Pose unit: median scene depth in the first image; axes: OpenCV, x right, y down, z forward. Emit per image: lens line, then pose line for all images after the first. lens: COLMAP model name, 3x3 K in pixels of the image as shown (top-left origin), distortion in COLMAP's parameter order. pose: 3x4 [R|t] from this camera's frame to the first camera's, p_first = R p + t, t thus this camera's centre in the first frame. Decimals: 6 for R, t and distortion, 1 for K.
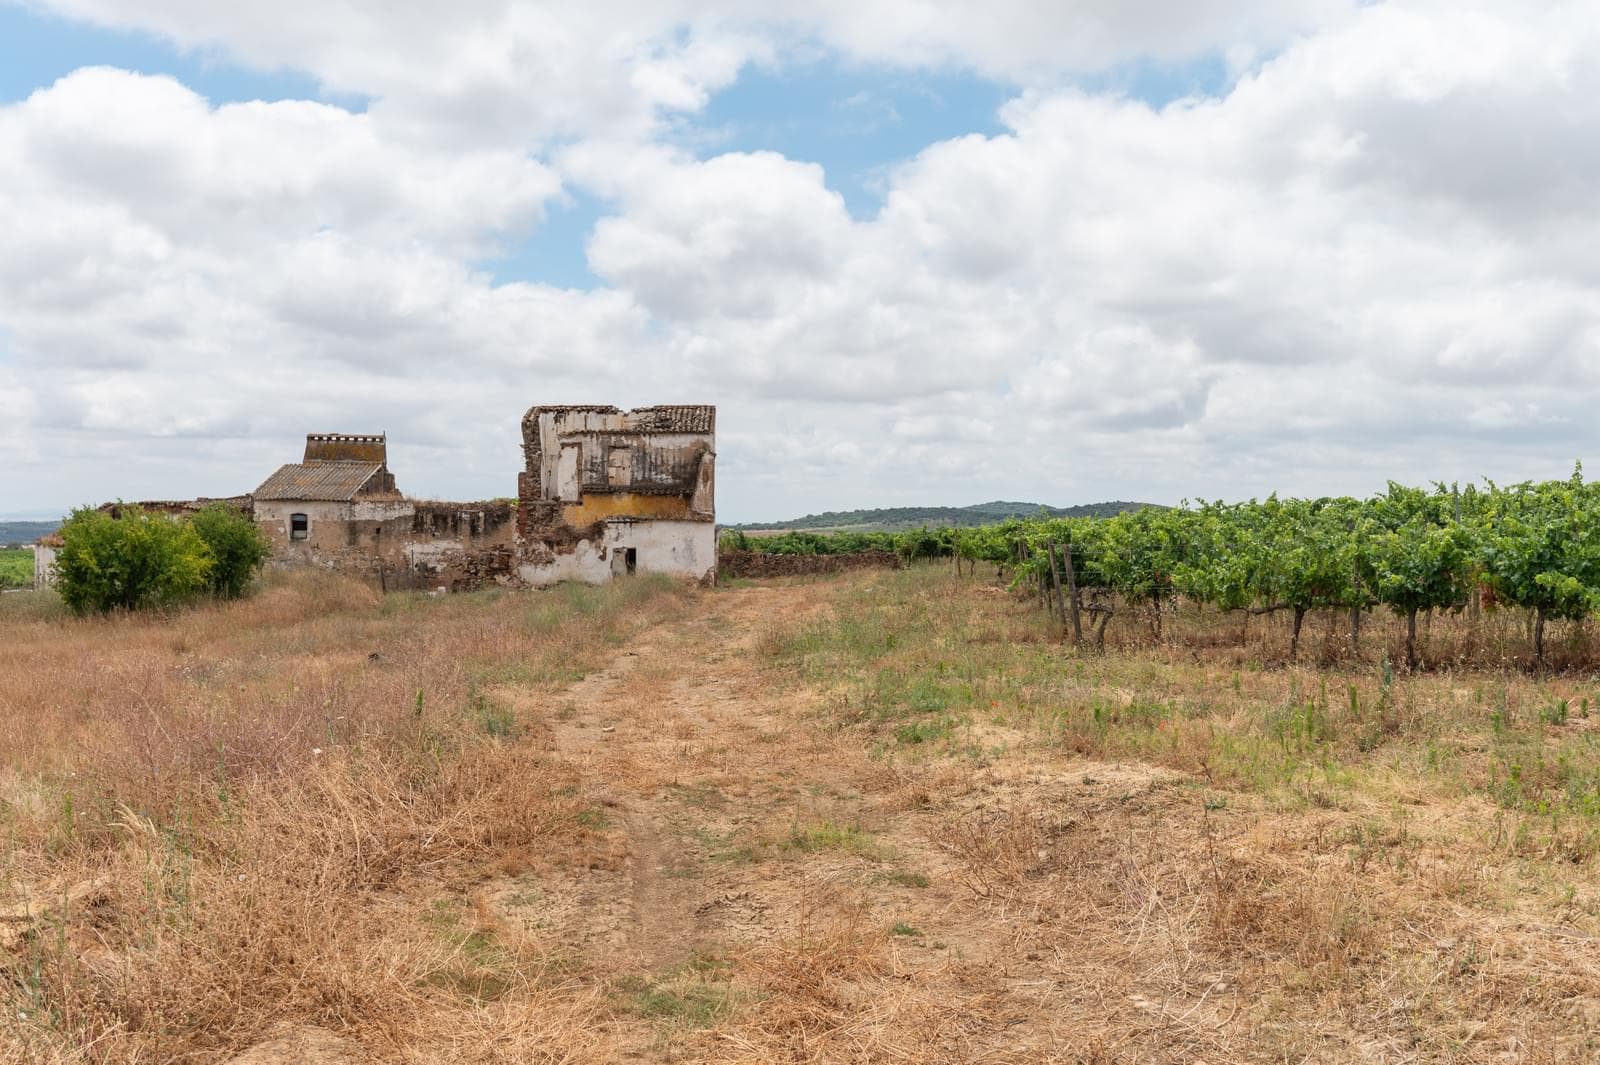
lens RADIAL K [[1582.8, 0, 800.0], [0, 1582.8, 532.5], [0, 0, 1]] dist [-0.021596, -0.022133]
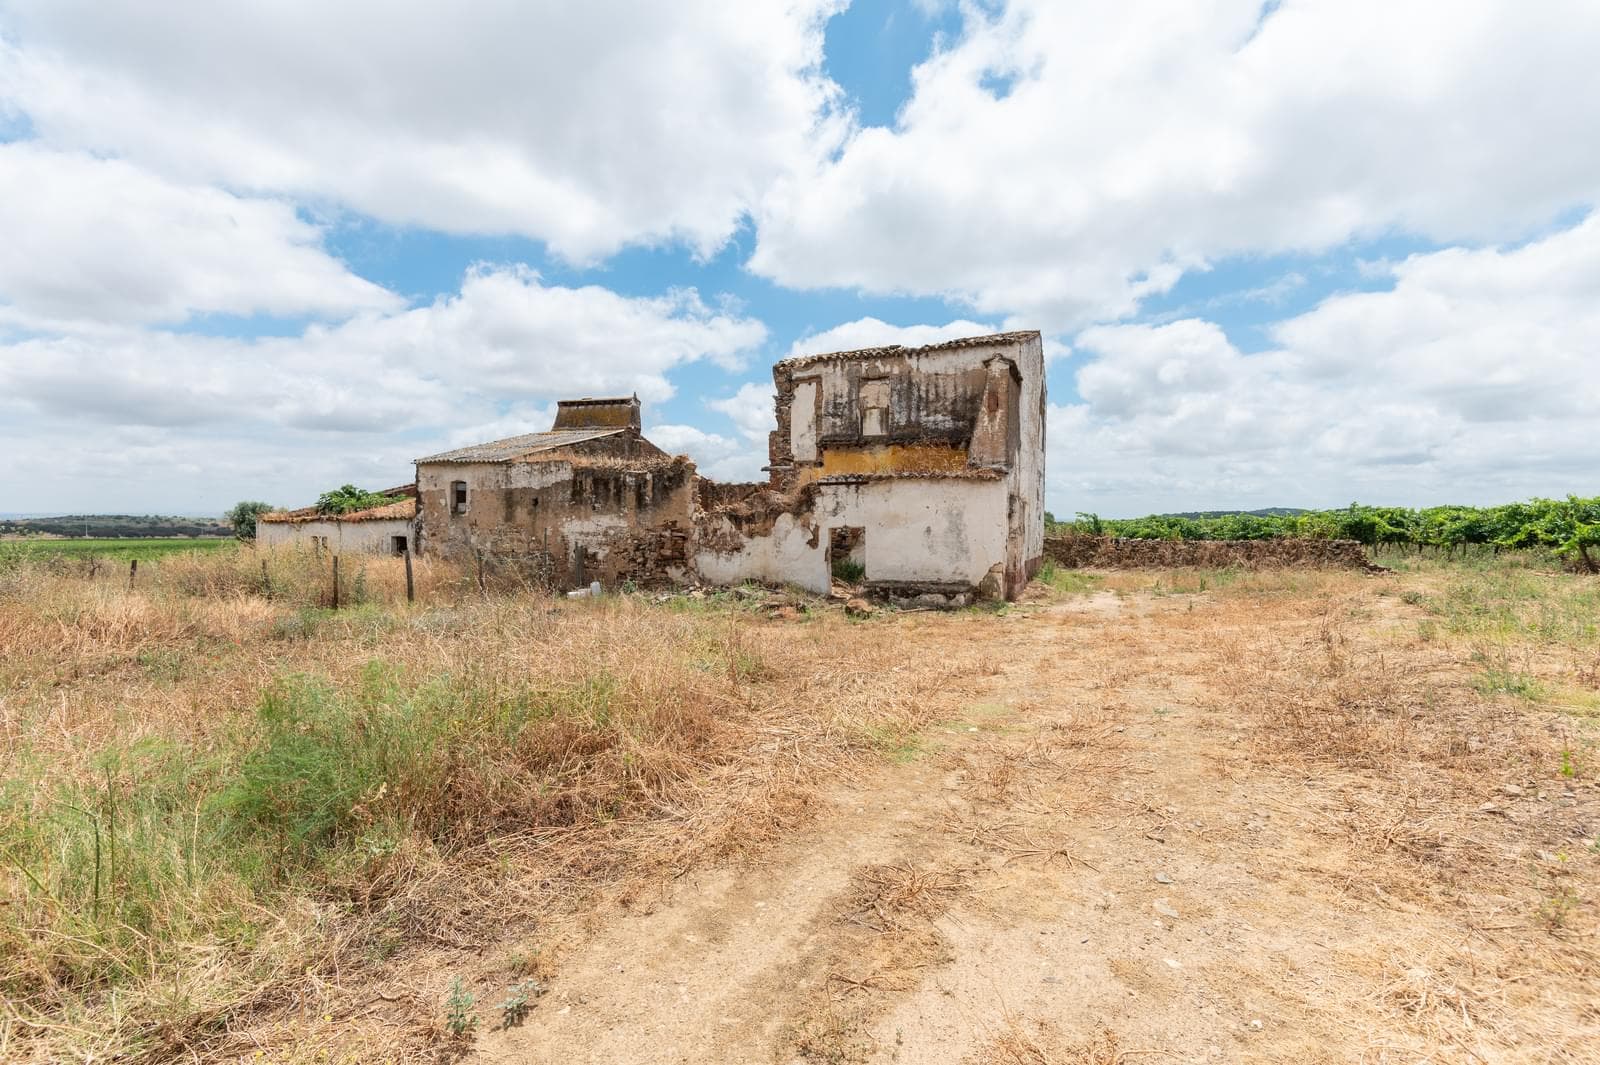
lens RADIAL K [[717.9, 0, 800.0], [0, 717.9, 532.5], [0, 0, 1]] dist [0.035925, -0.000551]
pose [[0.898625, 0.009064, -0.438624, -0.008550], [-0.004803, 0.999930, 0.010824, 0.008818], [0.438692, -0.007620, 0.898605, 0.750638]]
